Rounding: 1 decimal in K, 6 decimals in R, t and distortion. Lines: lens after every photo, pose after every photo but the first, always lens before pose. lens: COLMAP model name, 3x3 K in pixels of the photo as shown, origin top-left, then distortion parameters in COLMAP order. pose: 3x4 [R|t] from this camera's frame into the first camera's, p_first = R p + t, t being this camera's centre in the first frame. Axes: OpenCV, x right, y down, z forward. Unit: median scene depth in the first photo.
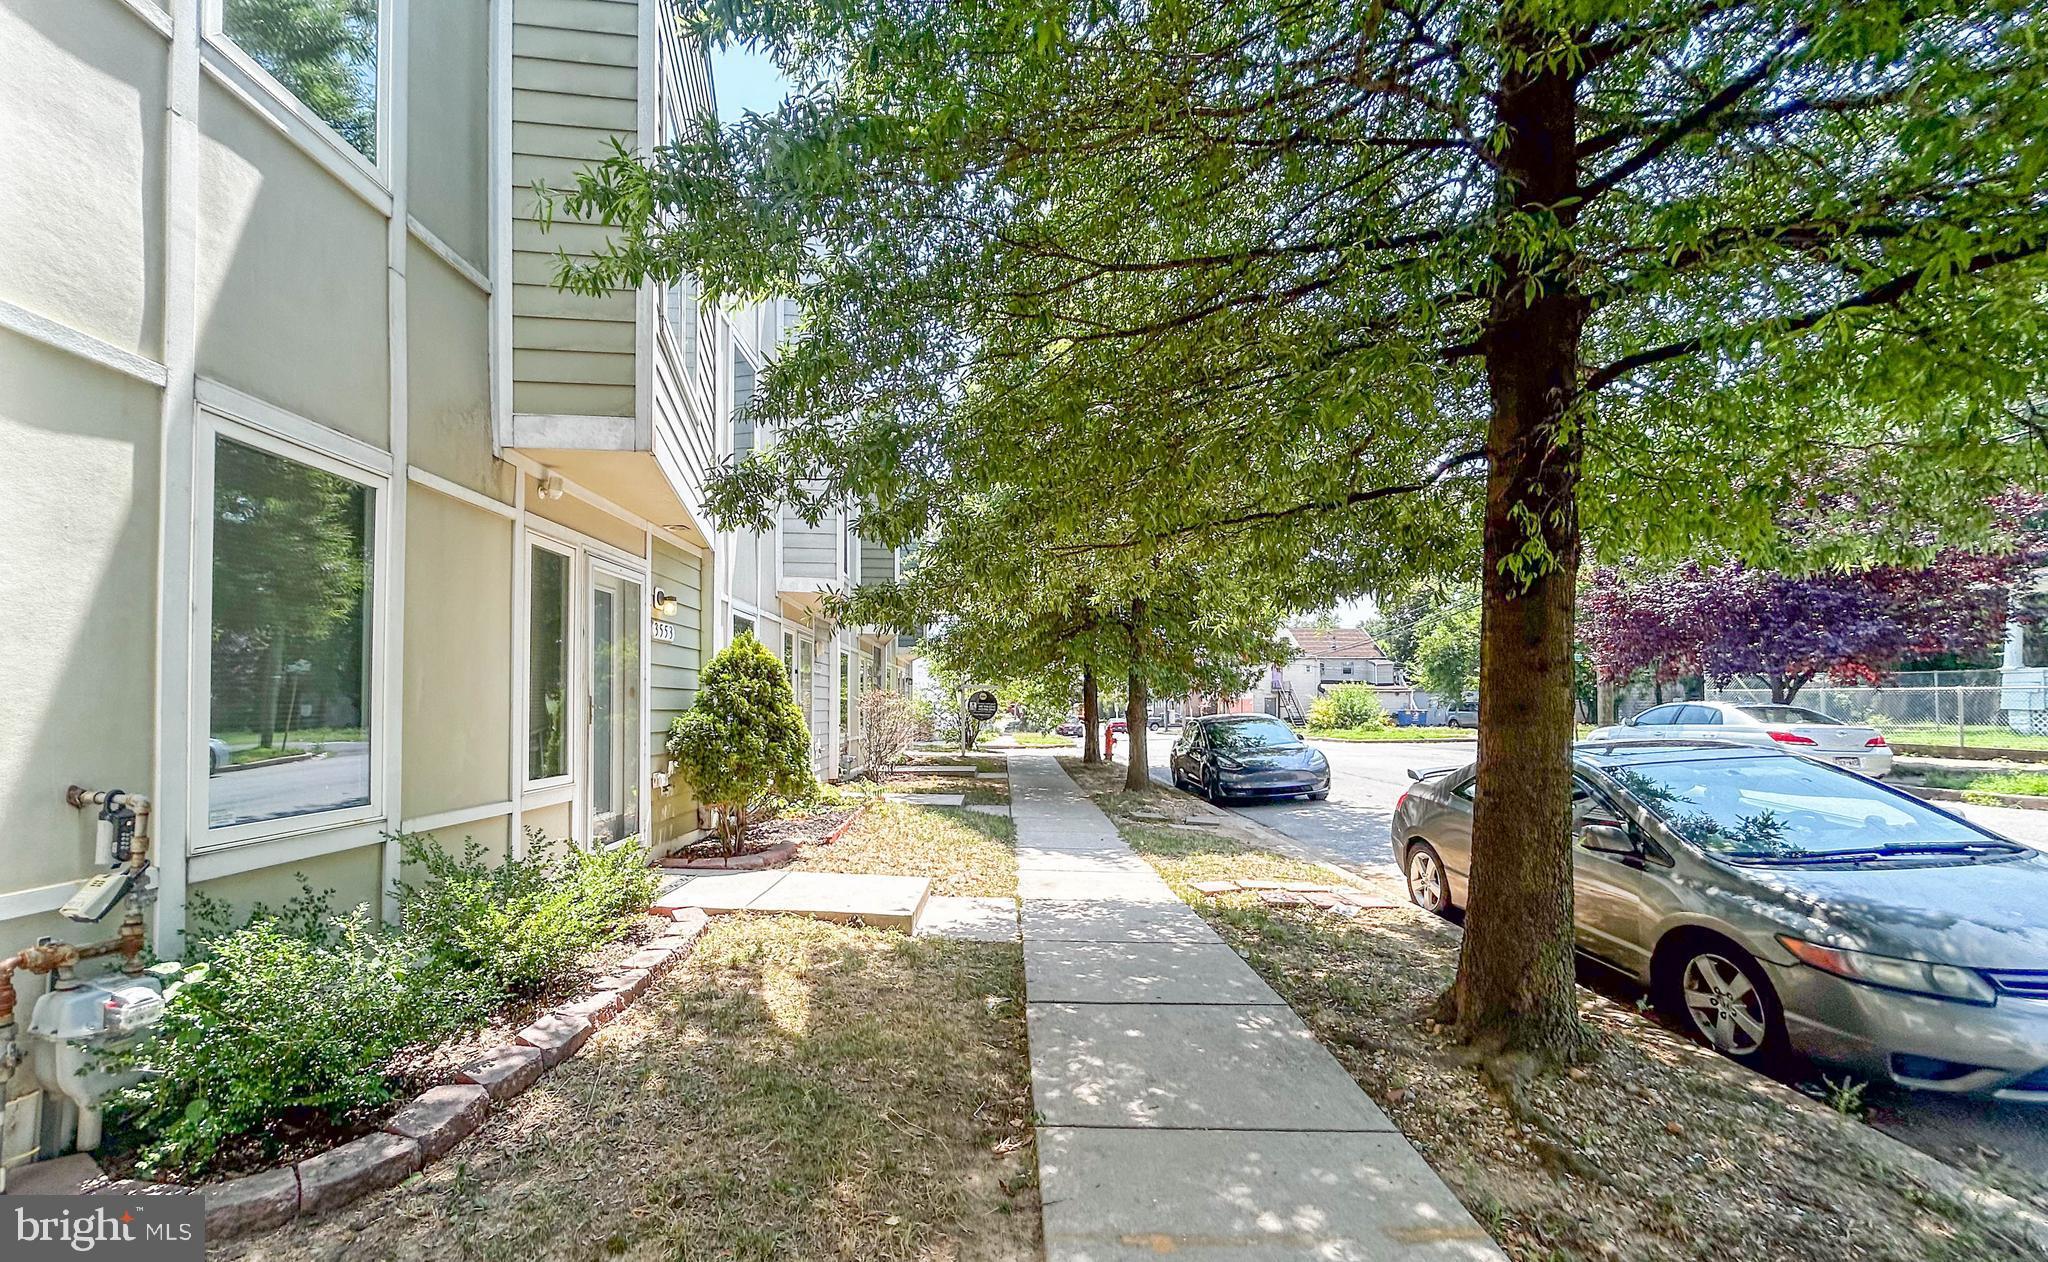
lens RADIAL K [[849.1, 0, 1022.0], [0, 849.1, 676.5], [0, 0, 1]] dist [-0.000694, -0.000215]
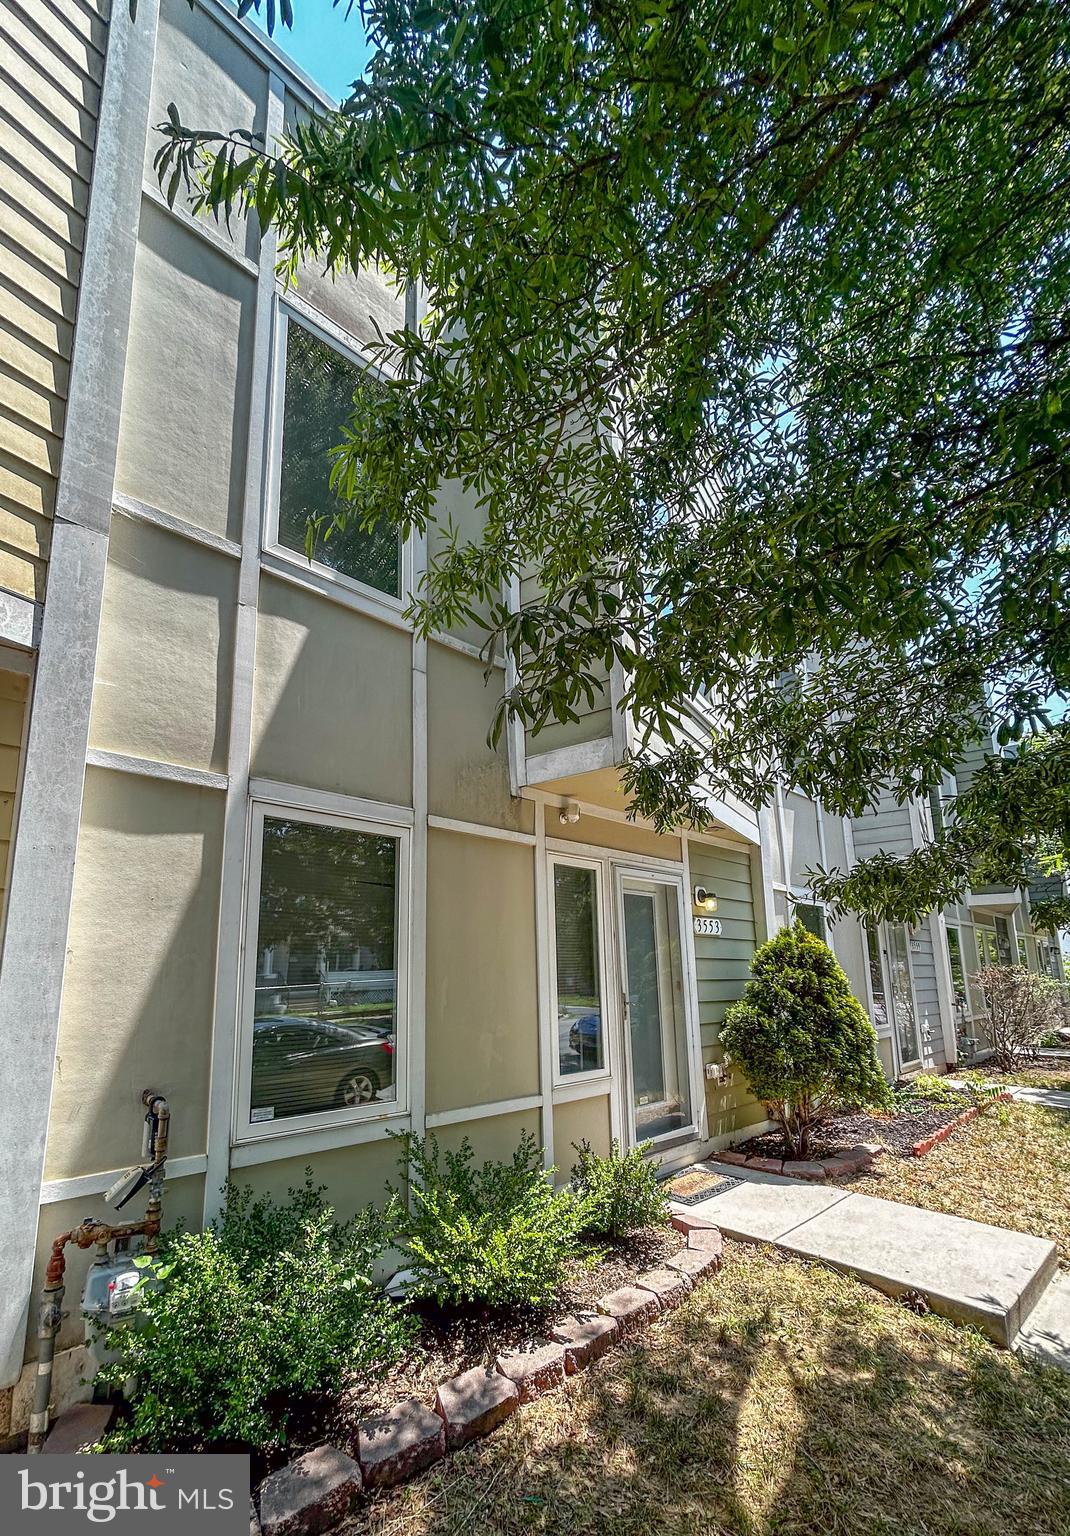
lens RADIAL K [[671.0, 0, 530.6], [0, 671.0, 855.5], [0, 0, 1]] dist [-0.000587, 0.000716]
pose [[0.686576, -0.138319, -0.713779, 0.070719], [0.037350, 0.987150, -0.155368, -0.031885], [0.726098, 0.080012, 0.682920, 0.432657]]
